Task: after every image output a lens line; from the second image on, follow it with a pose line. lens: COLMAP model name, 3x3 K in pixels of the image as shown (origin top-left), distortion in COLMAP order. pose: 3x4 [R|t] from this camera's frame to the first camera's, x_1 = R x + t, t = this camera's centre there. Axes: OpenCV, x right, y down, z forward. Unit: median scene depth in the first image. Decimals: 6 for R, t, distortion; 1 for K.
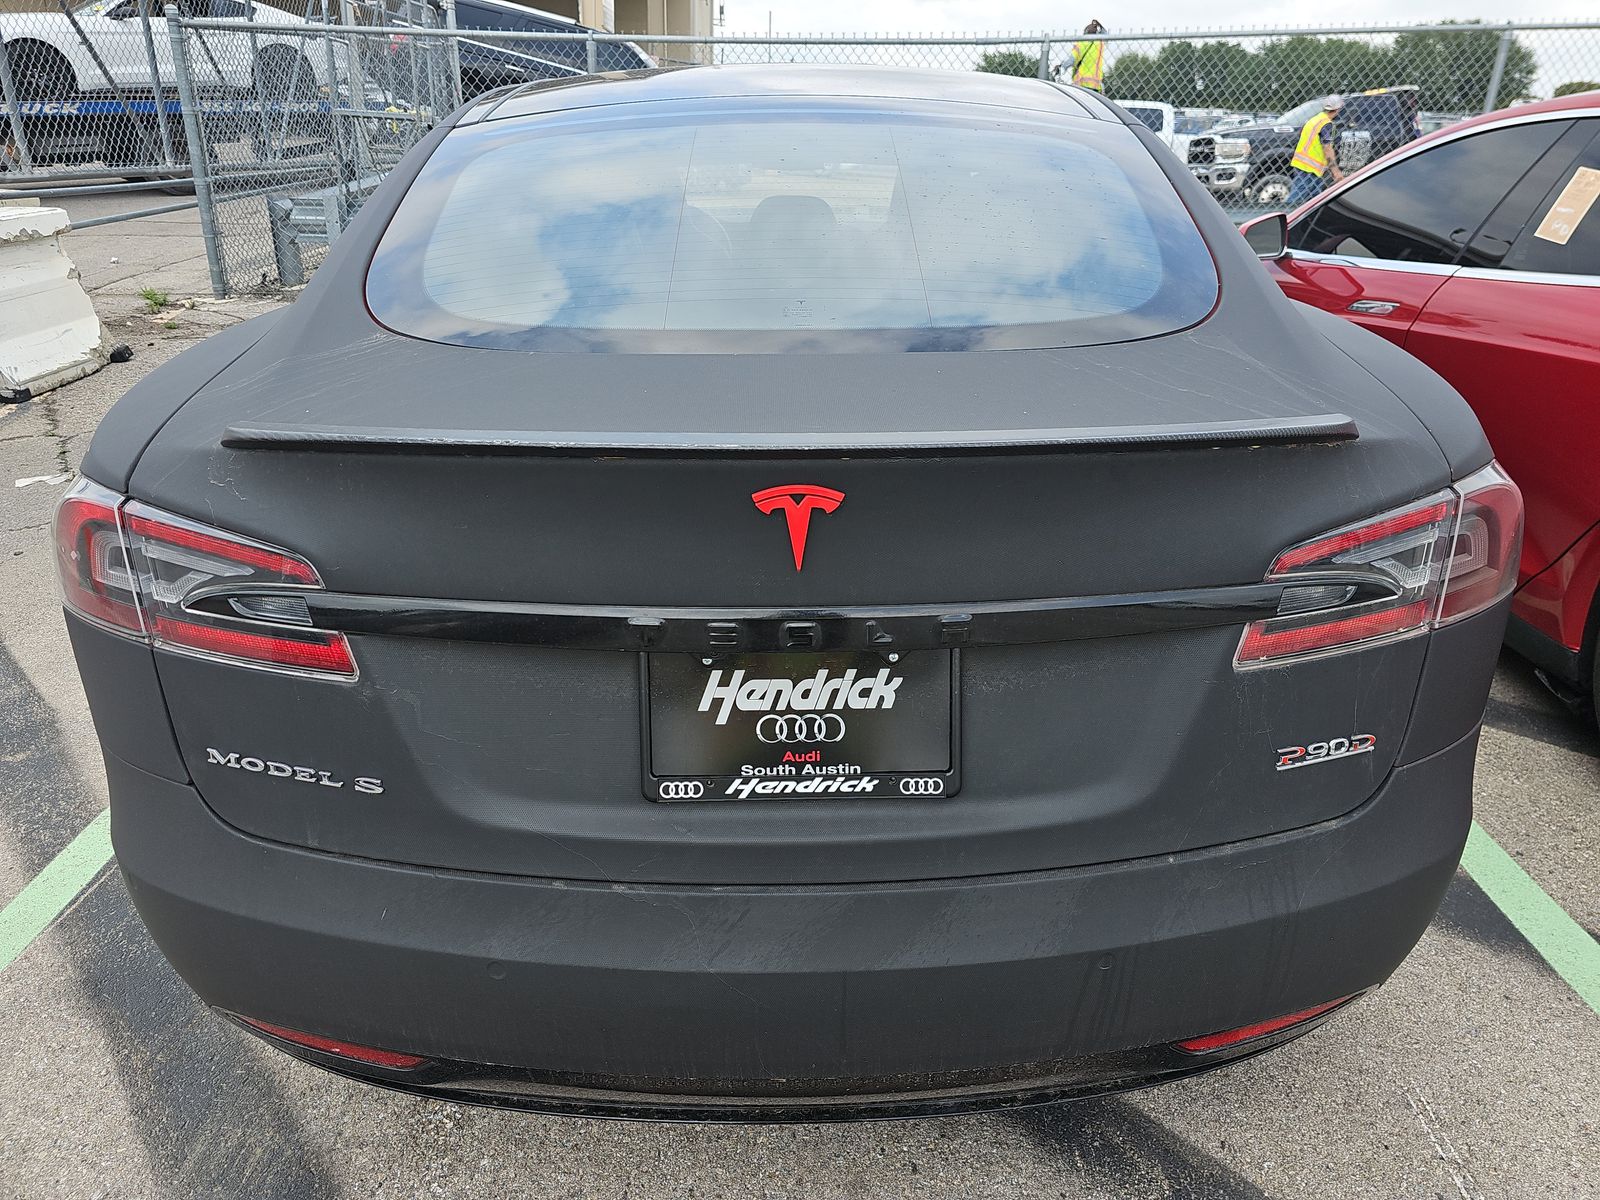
lens RADIAL K [[1090.9, 0, 800.0], [0, 1090.9, 600.0], [0, 0, 1]] dist [0.003578, -0.023374]
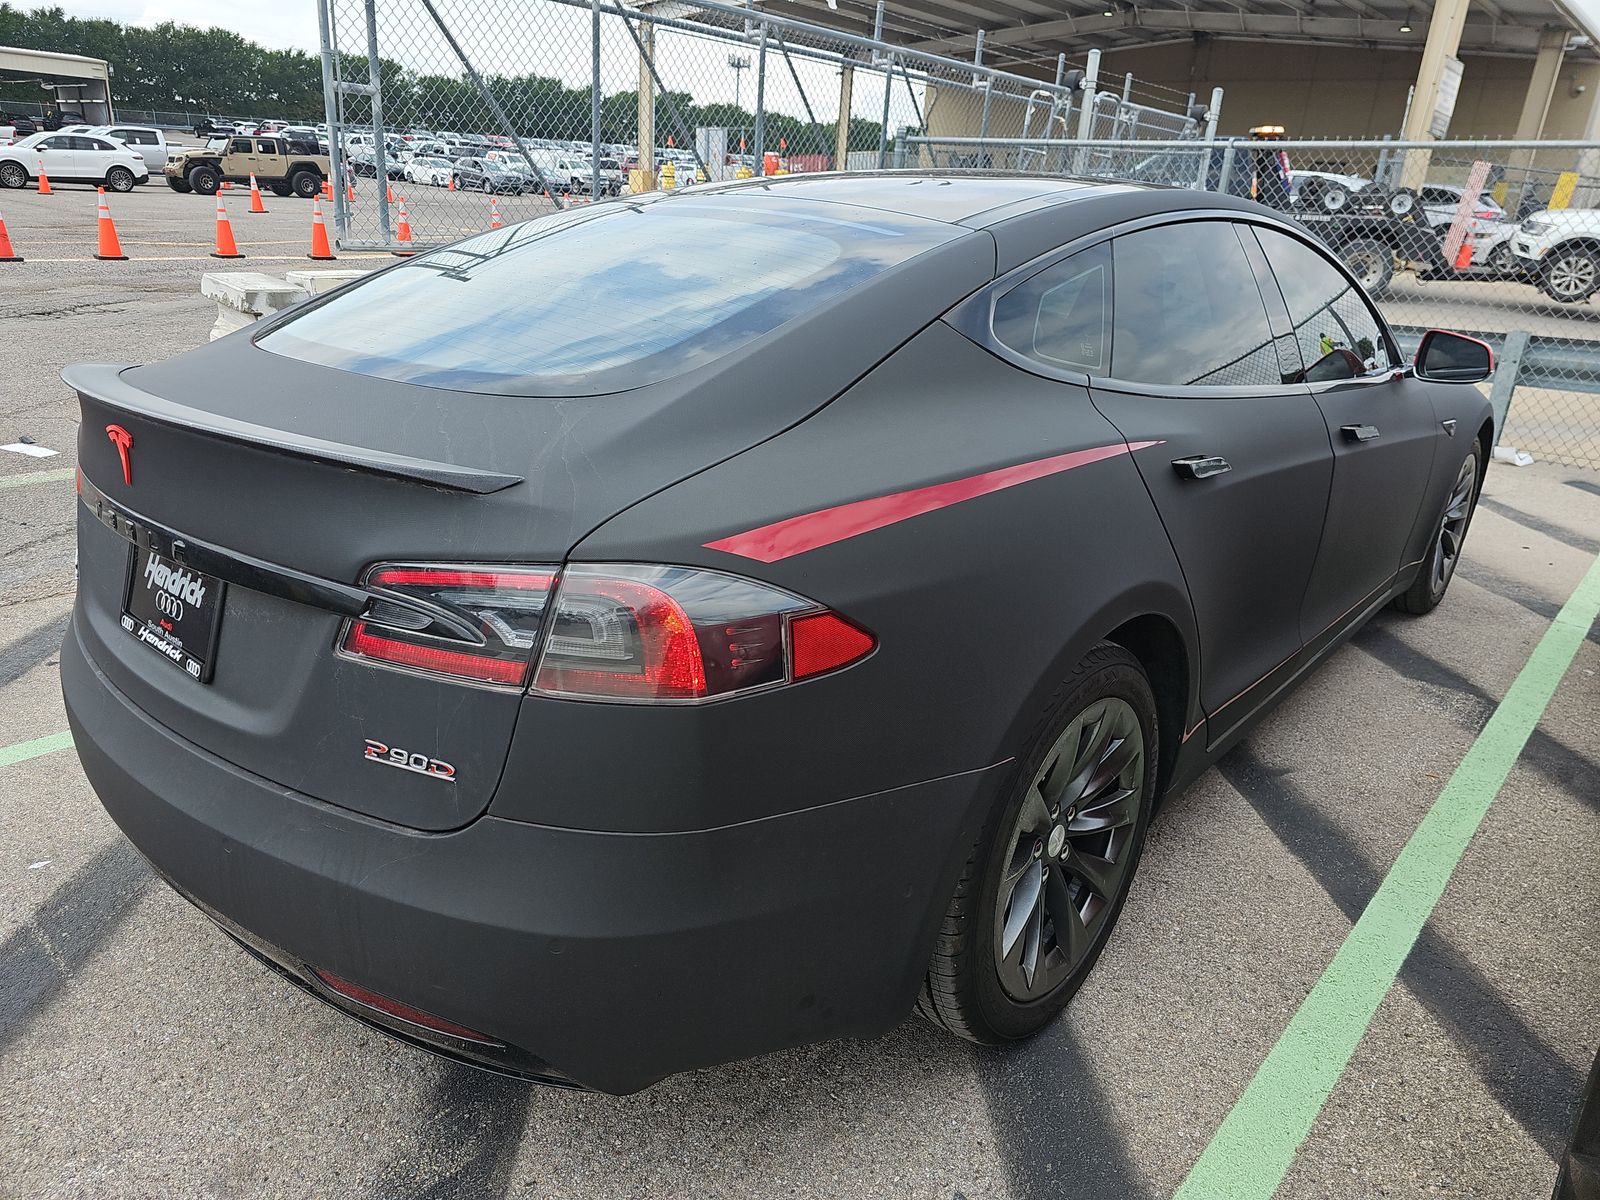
lens RADIAL K [[1090.9, 0, 800.0], [0, 1090.9, 600.0], [0, 0, 1]] dist [0.003578, -0.023374]
pose [[0.740988, 0.247645, -0.624186, 1.464867], [-0.299051, 0.953948, 0.023466, -0.167948], [0.601253, 0.169276, 0.780923, 0.349071]]
